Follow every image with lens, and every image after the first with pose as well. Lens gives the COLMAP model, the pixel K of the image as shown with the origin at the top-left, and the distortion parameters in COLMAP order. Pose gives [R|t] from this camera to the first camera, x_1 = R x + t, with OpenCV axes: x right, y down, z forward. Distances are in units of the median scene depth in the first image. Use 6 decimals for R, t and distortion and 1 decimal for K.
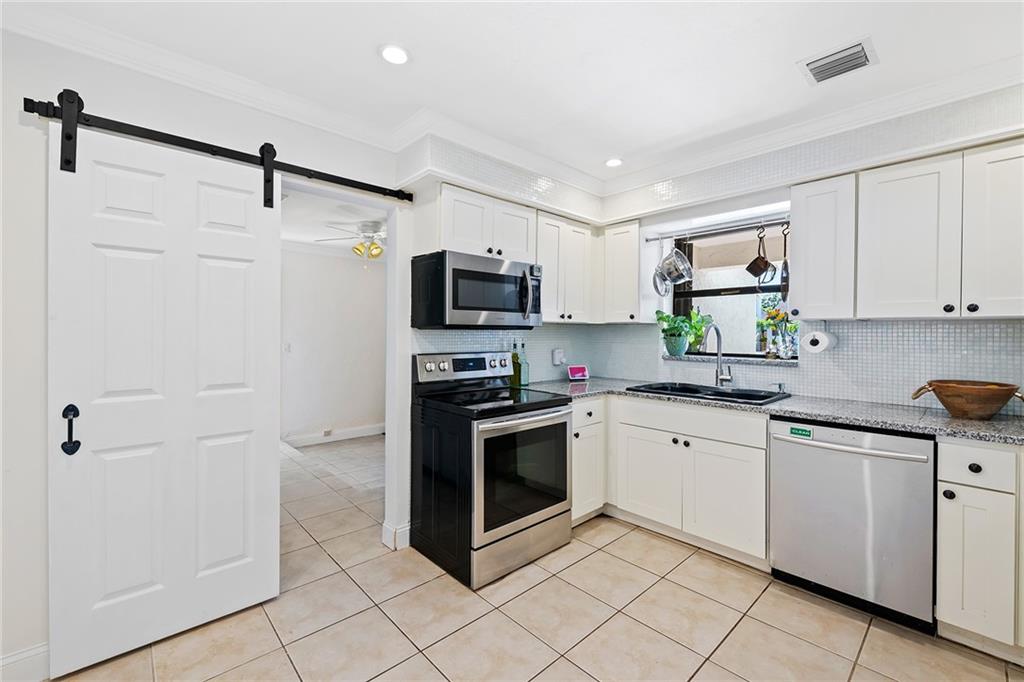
lens RADIAL K [[425.8, 0, 514.6], [0, 425.8, 335.0], [0, 0, 1]] dist [-0.001080, -0.000294]
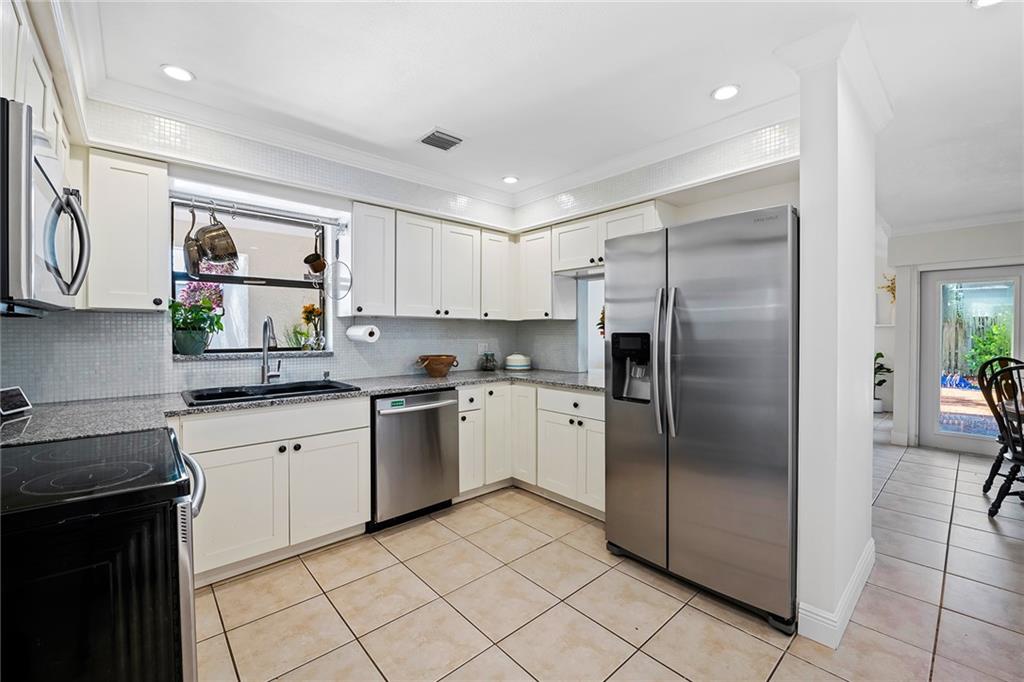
lens RADIAL K [[422.5, 0, 511.6], [0, 422.5, 333.9], [0, 0, 1]] dist [-0.000791, -0.000179]
pose [[0.024853, -0.016694, 0.999552, -0.498878], [0.000517, 0.999861, 0.016687, -0.003147], [-0.999691, 0.000102, 0.024858, 0.528272]]
